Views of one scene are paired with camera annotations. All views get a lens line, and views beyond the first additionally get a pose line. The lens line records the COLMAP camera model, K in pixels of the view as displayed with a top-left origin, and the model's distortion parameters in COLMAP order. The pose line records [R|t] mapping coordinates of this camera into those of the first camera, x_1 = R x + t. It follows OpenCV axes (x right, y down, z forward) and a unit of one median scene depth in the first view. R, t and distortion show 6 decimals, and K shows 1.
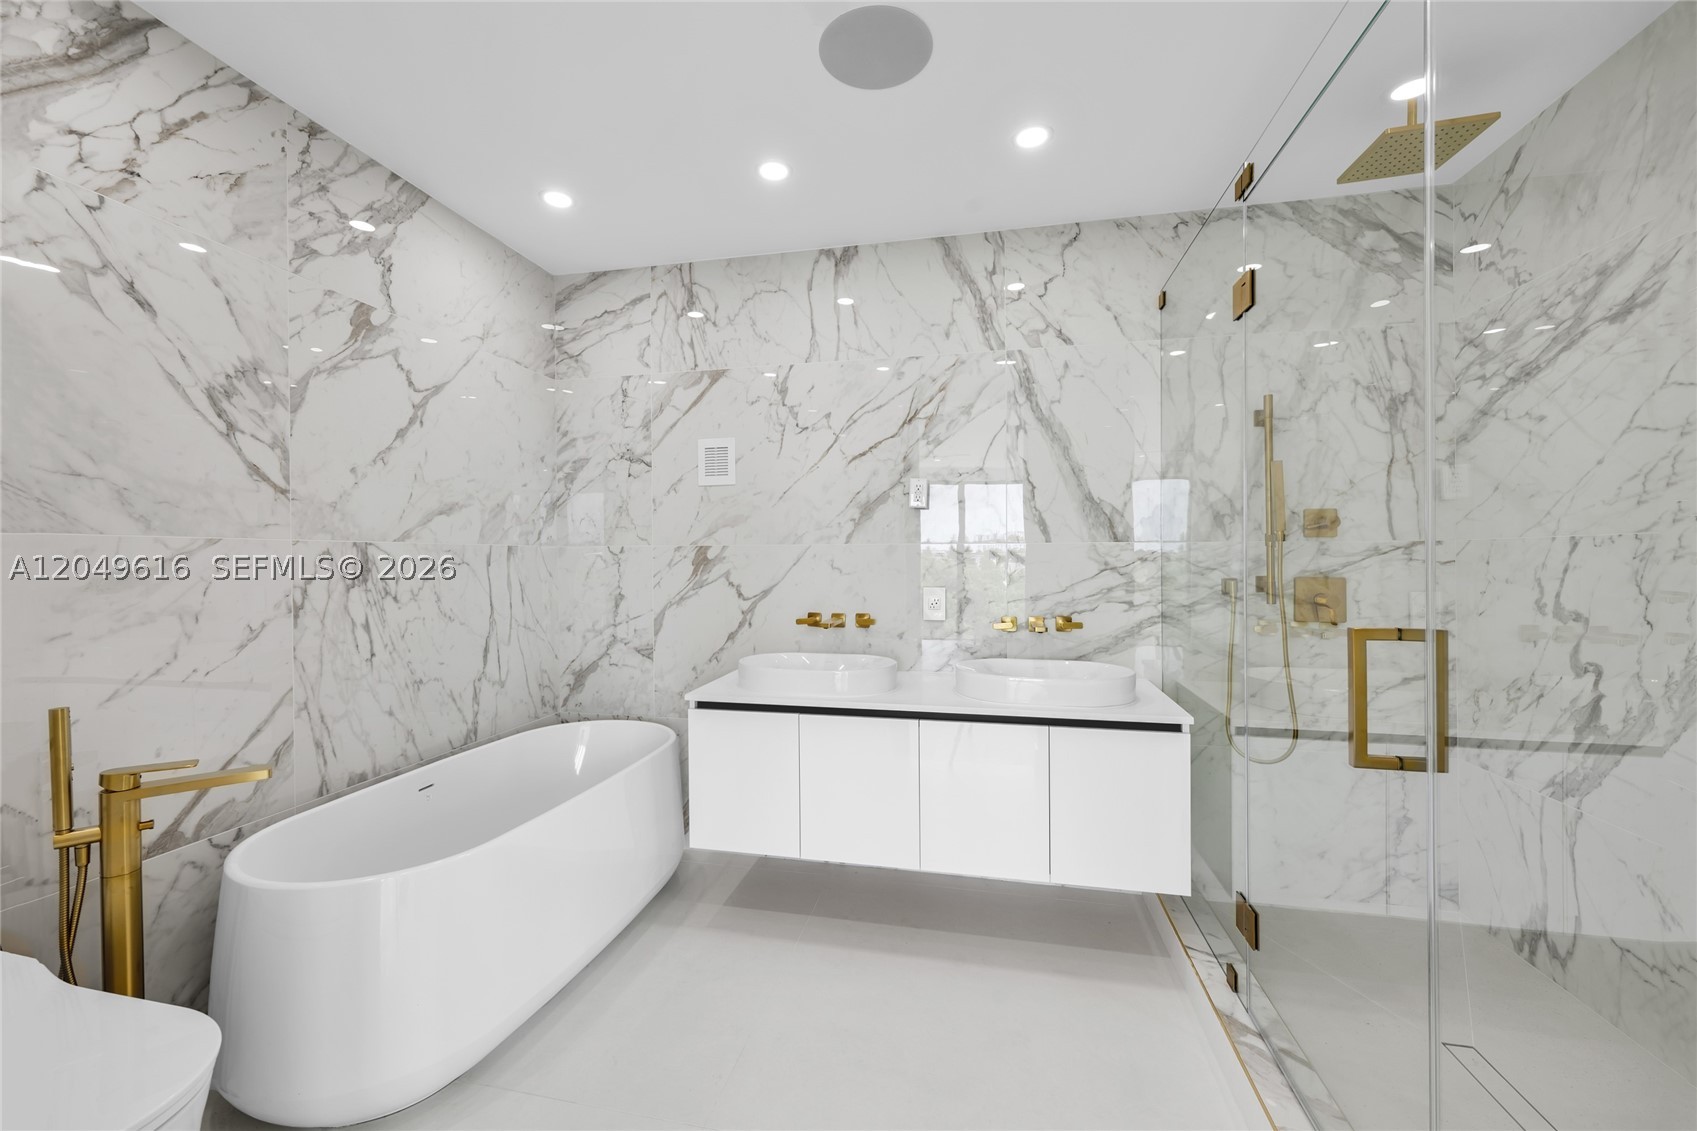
lens RADIAL K [[671.2, 0, 841.7], [0, 671.2, 566.5], [0, 0, 1]] dist [0.000328, 0.000505]
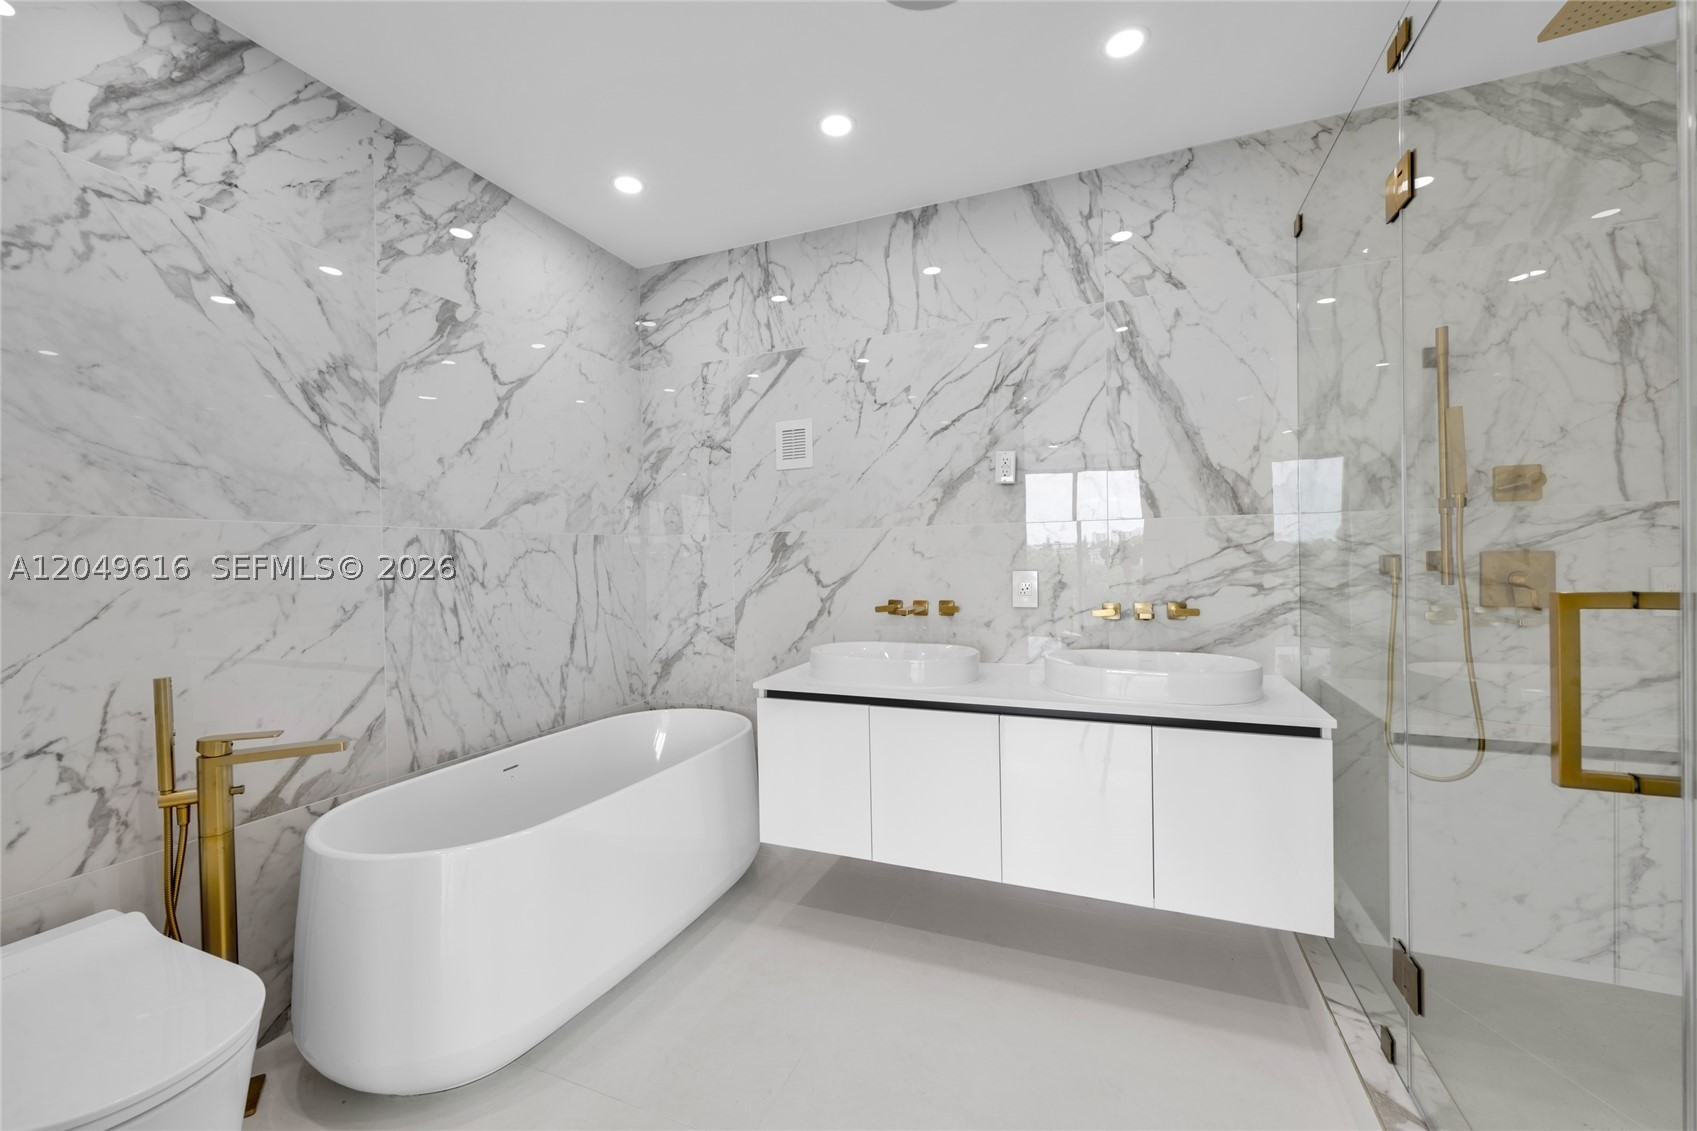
lens RADIAL K [[671.2, 0, 843.9], [0, 671.2, 570.3], [0, 0, 1]] dist [0.000328, 0.000505]
pose [[0.984617, -0.010352, -0.174420, 0.063389], [0.011446, 0.999921, 0.005266, 0.025774], [0.174351, -0.007182, 0.984657, 0.073787]]
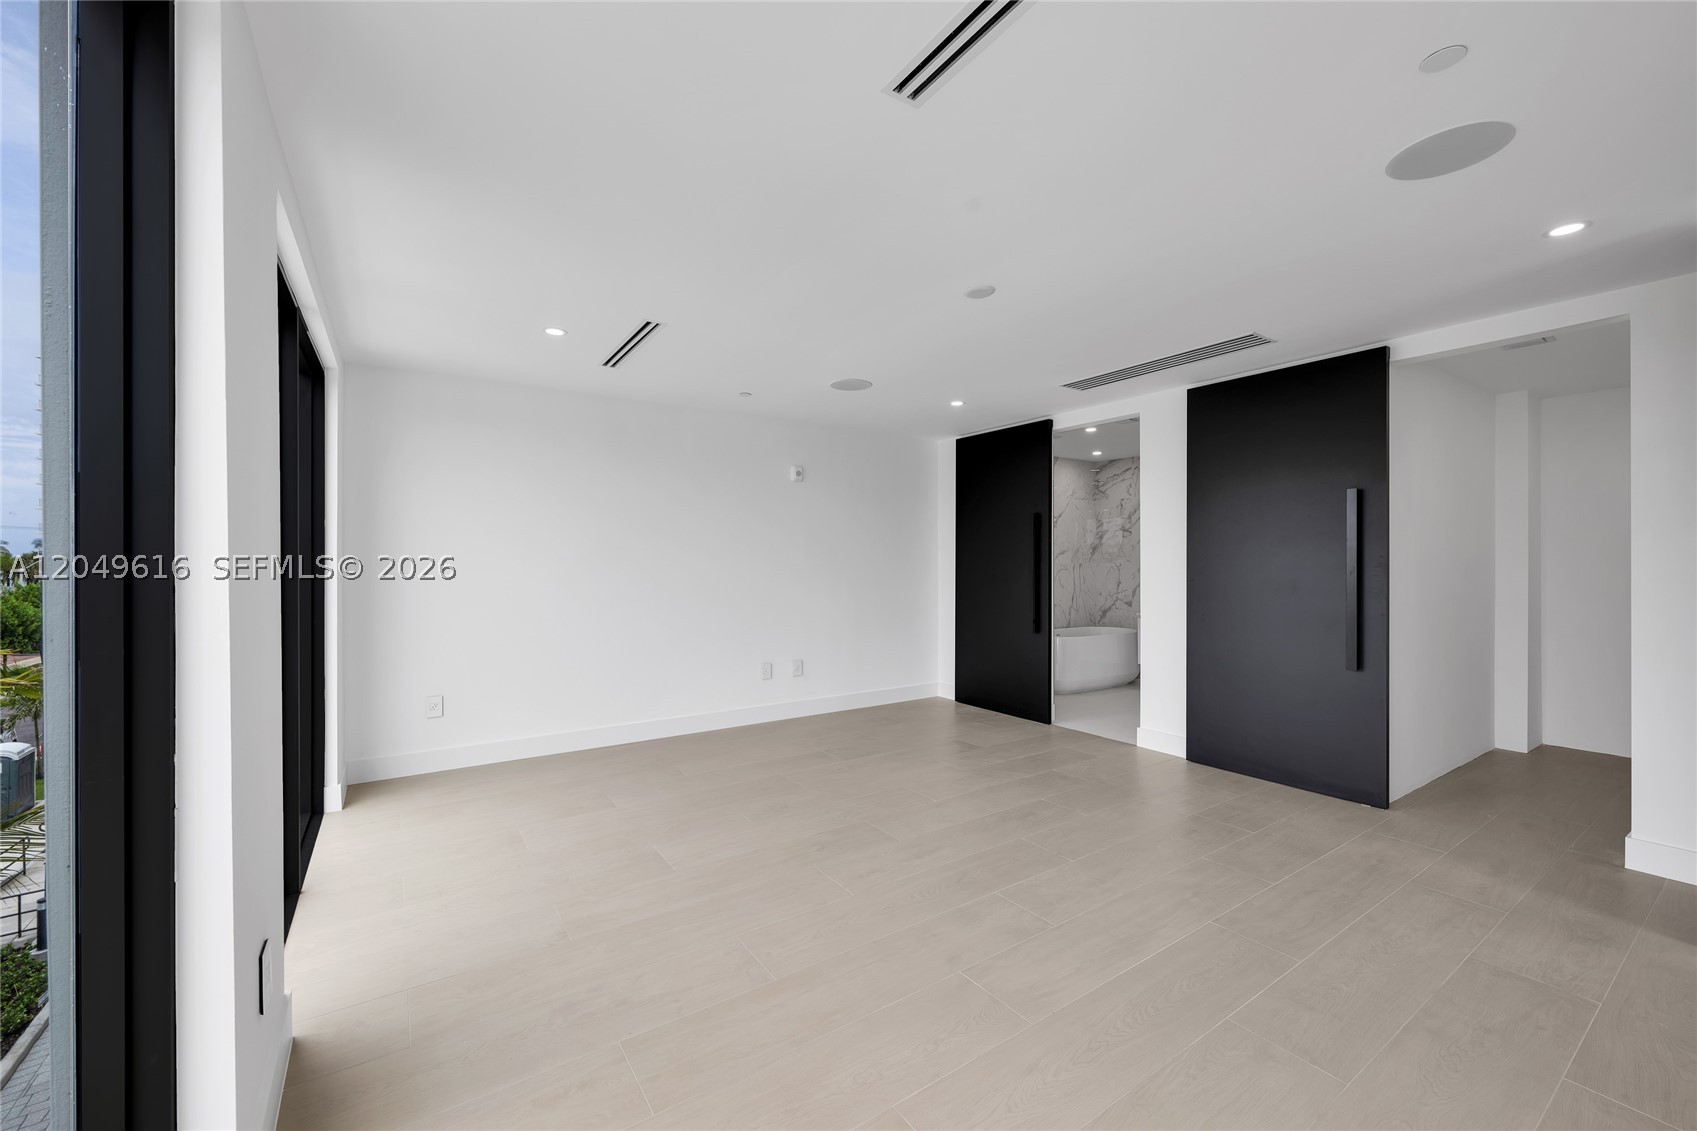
lens RADIAL K [[671.2, 0, 838.8], [0, 671.2, 564.5], [0, 0, 1]] dist [0.000328, 0.000505]
pose [[0.712553, 0.001441, -0.701617, 0.948081], [-0.010337, 0.999911, -0.008445, 0.009727], [0.701542, 0.013270, 0.712504, -2.135504]]
